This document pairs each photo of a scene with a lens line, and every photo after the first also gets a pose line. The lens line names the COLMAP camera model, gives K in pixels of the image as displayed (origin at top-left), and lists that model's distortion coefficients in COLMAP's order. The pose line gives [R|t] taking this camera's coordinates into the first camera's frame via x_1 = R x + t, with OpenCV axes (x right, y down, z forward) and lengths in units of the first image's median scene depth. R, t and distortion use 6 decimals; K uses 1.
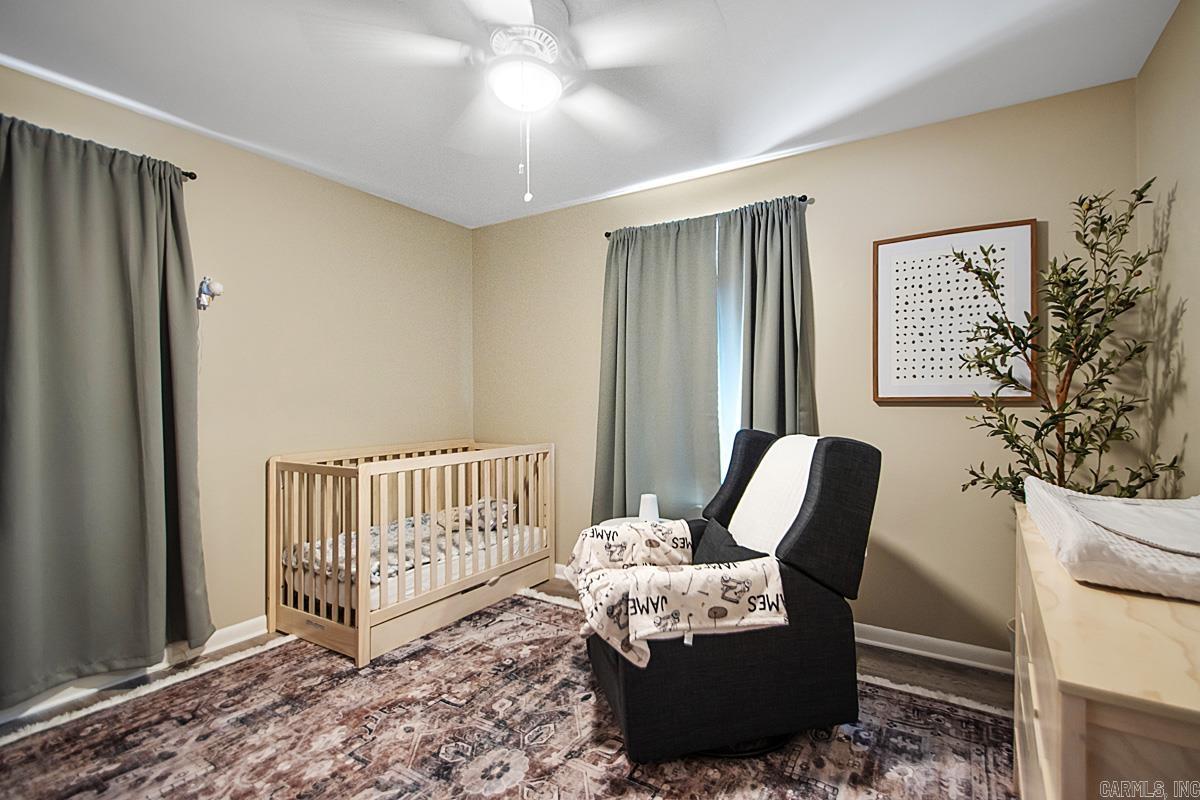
lens RADIAL K [[561.4, 0, 615.8], [0, 561.4, 400.0], [0, 0, 1]] dist [0.031308, -0.010129]
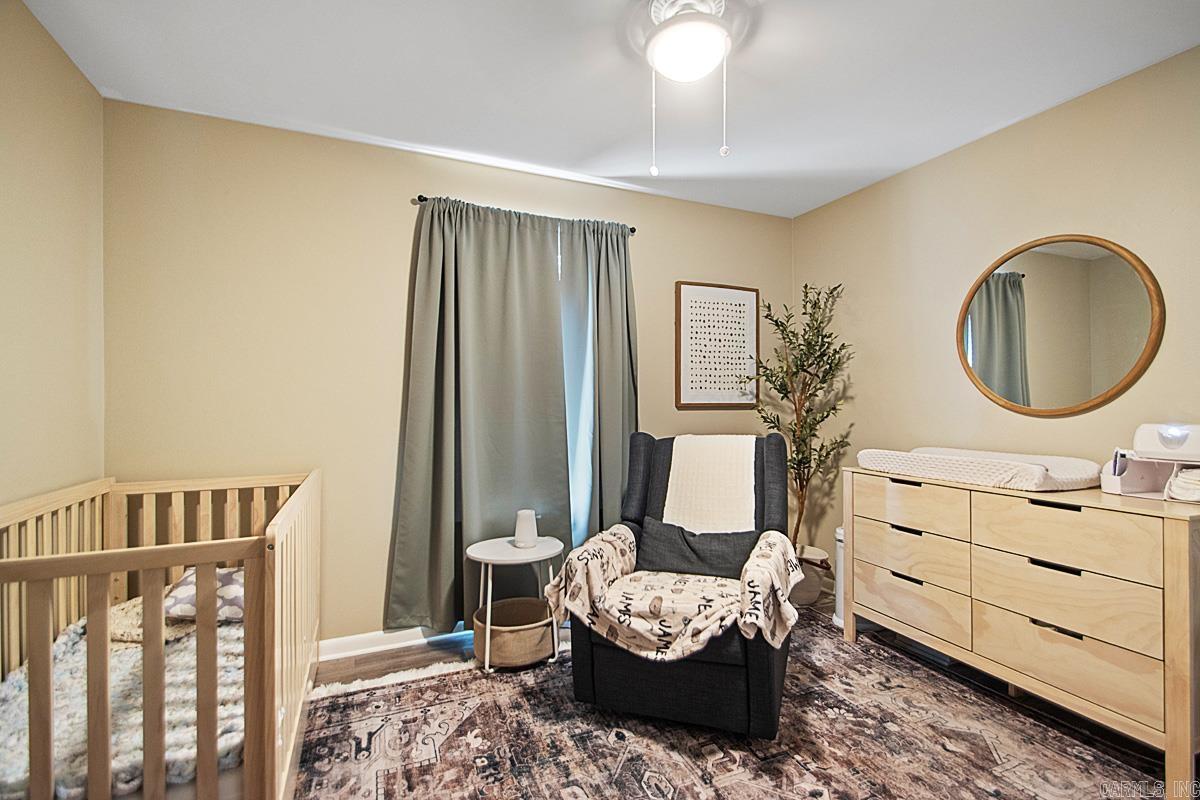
lens RADIAL K [[561.4, 0, 615.8], [0, 561.4, 400.0], [0, 0, 1]] dist [0.031308, -0.010129]
pose [[0.554132, 0.009380, 0.832376, -0.695658], [0.002037, 0.999918, -0.012624, 0.003683], [-0.832426, 0.008691, 0.554068, 0.432586]]
